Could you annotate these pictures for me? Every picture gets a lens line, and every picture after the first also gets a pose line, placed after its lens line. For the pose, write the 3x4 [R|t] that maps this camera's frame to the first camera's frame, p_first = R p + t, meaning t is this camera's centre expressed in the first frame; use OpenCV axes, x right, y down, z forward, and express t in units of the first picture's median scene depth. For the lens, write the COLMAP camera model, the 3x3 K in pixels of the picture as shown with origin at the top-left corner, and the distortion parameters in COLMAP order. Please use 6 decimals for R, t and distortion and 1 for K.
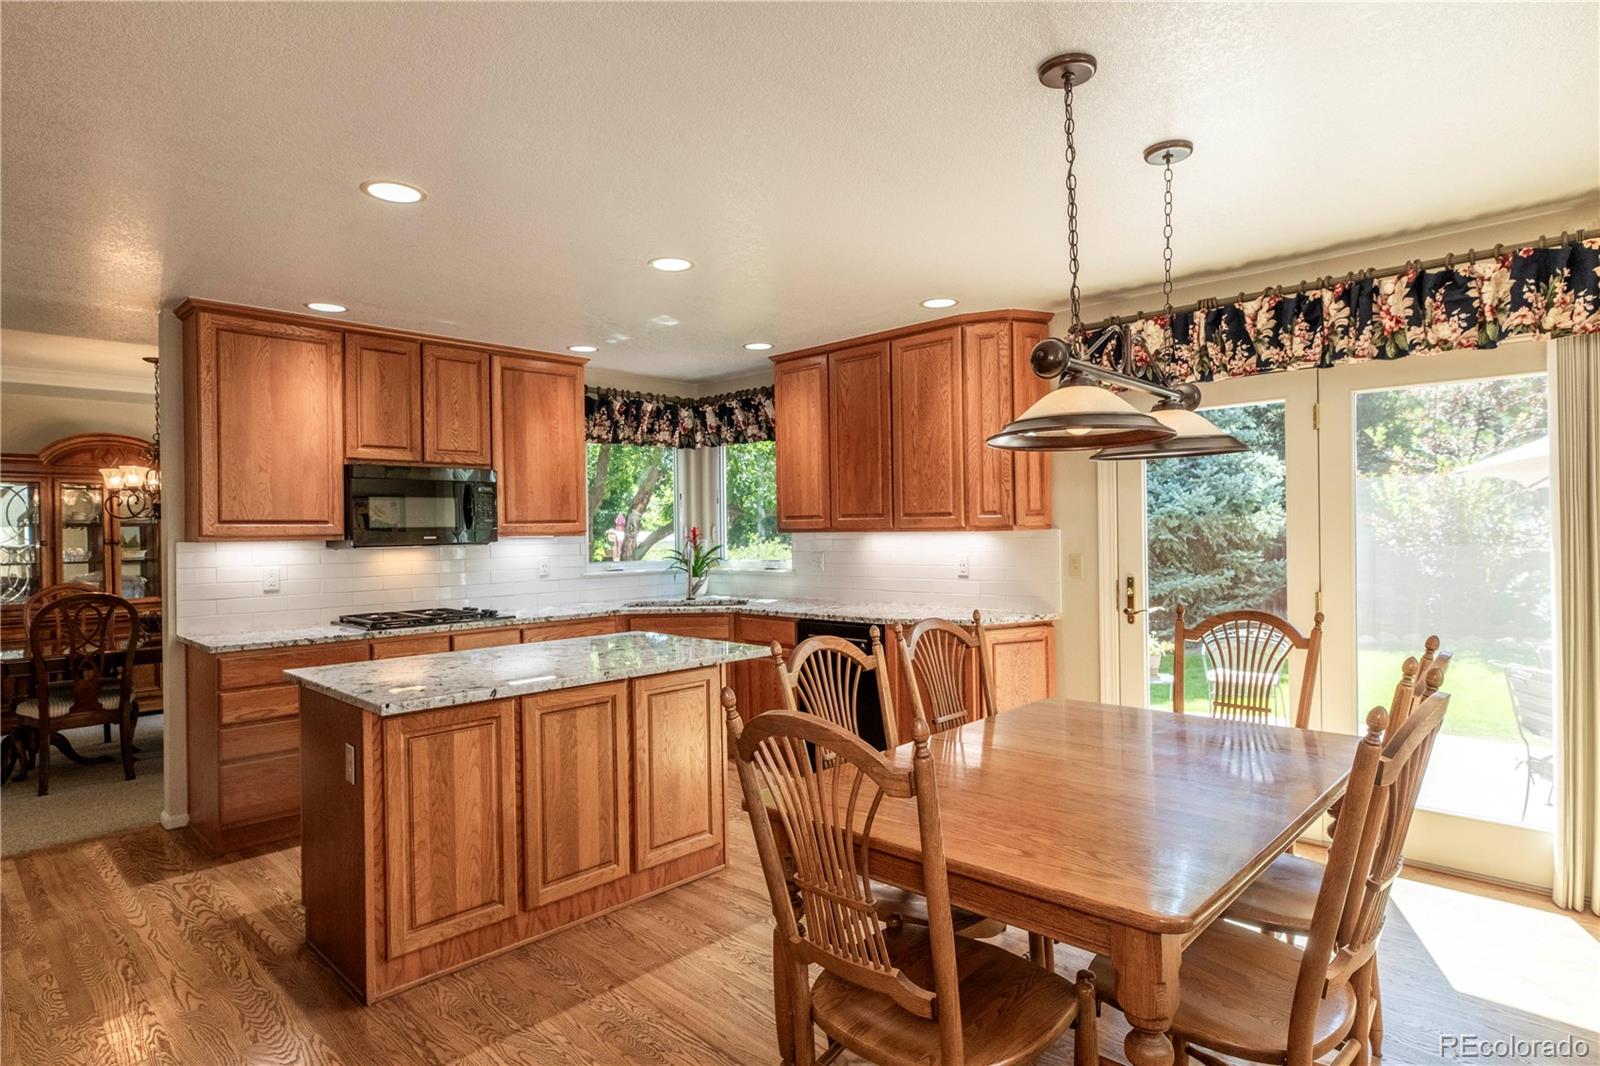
lens RADIAL K [[866.1, 0, 810.8], [0, 866.1, 534.3], [0, 0, 1]] dist [0.005582, 0.000972]
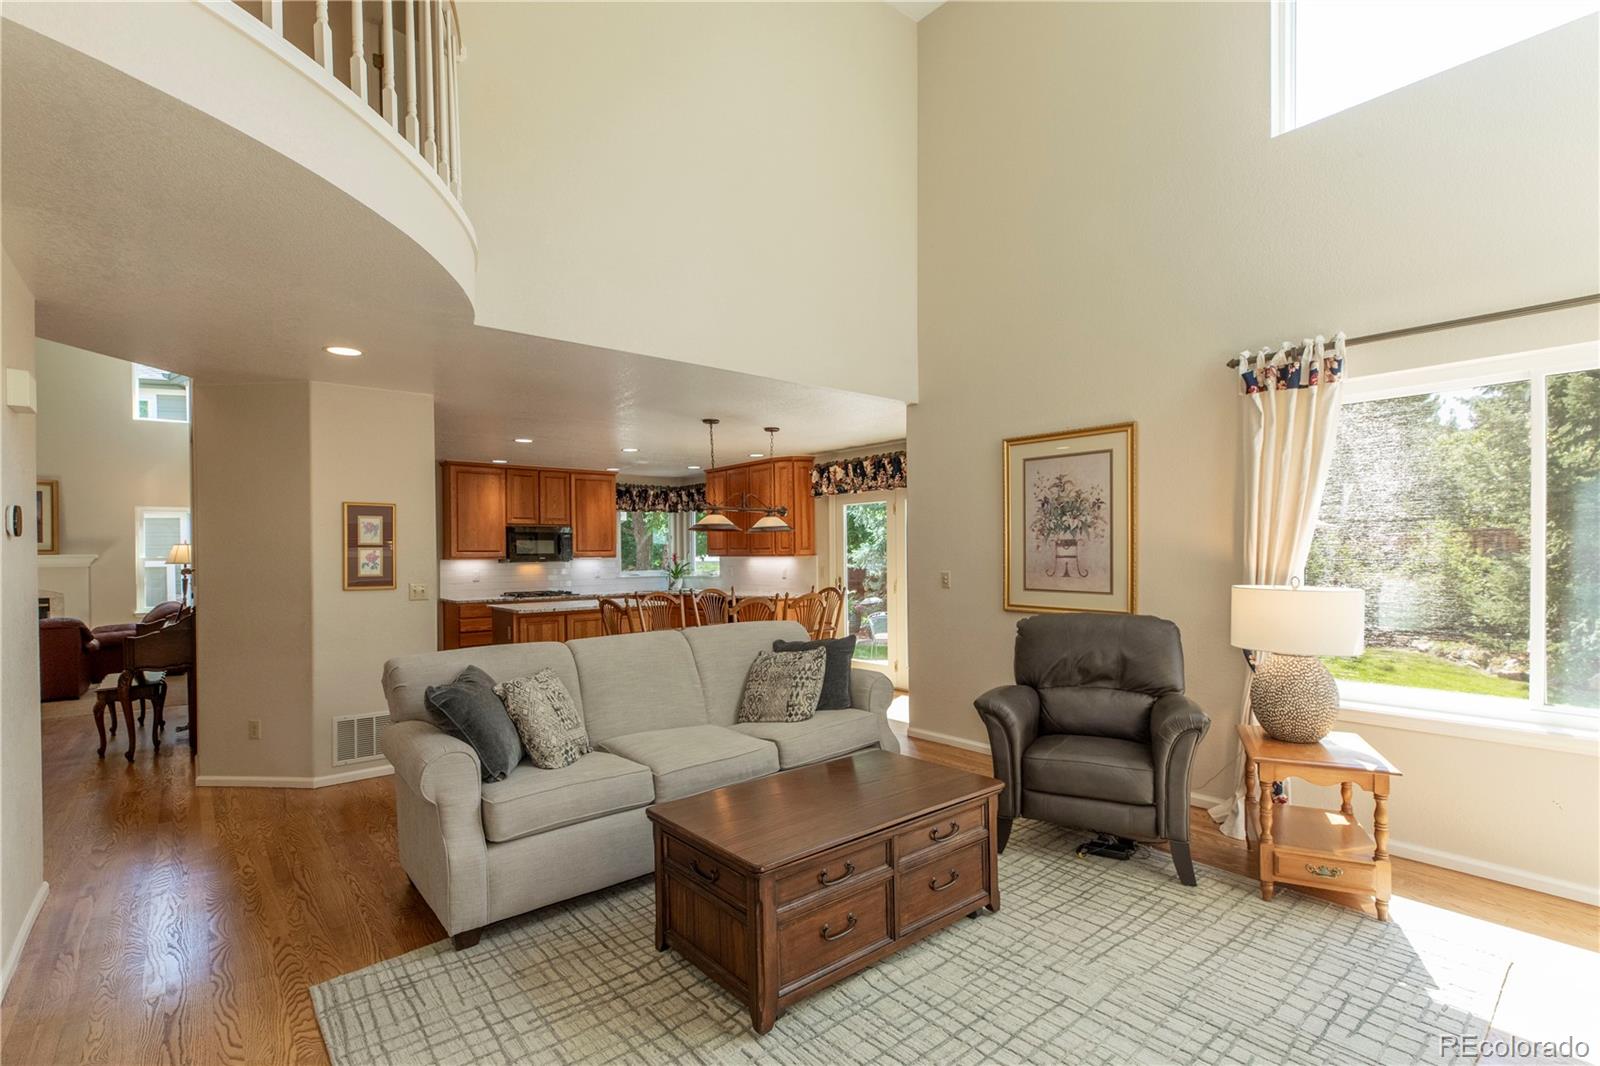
lens RADIAL K [[725.9, 0, 797.8], [0, 725.9, 558.8], [0, 0, 1]] dist [-0.001053, -0.000844]
pose [[0.994421, 0.003580, -0.105421, 0.390301], [-0.003152, 0.999986, 0.004224, -0.004313], [0.105434, -0.003868, 0.994419, -0.747917]]
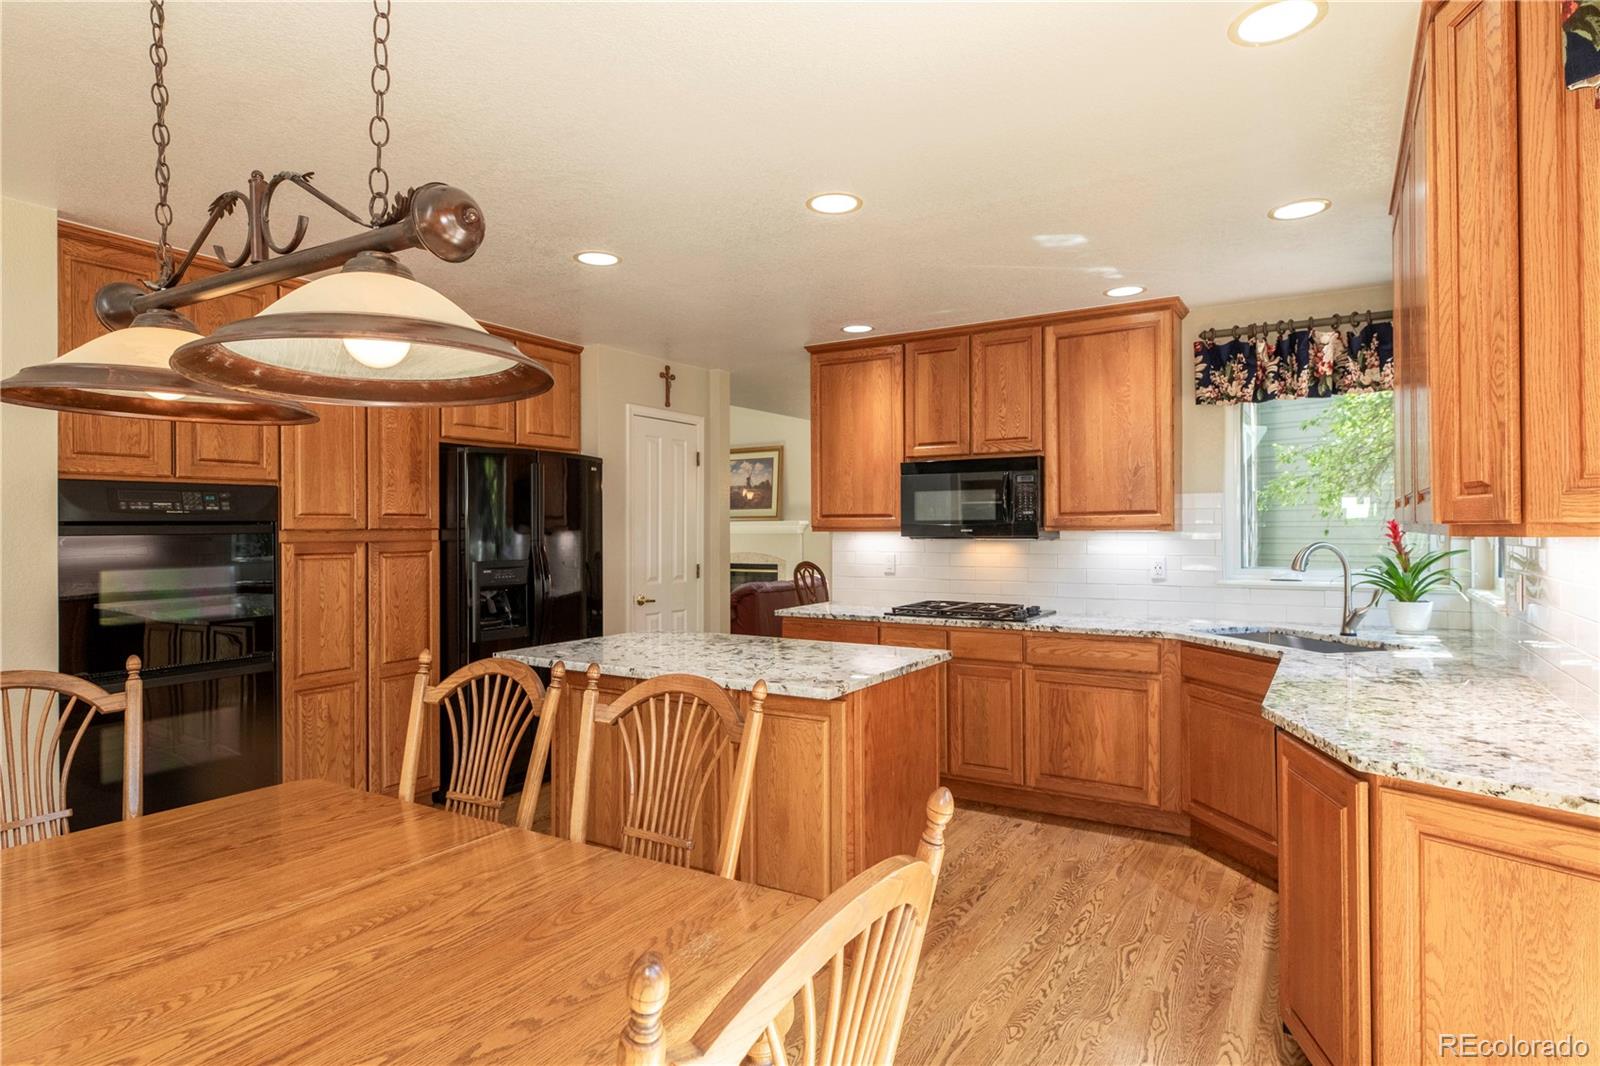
lens RADIAL K [[866.1, 0, 804.6], [0, 866.1, 530.6], [0, 0, 1]] dist [0.005582, 0.000972]
pose [[0.201362, 0.018521, -0.979342, 0.467069], [-0.004042, 0.999828, 0.018078, -0.012083], [0.979509, 0.000318, 0.201402, 0.583938]]
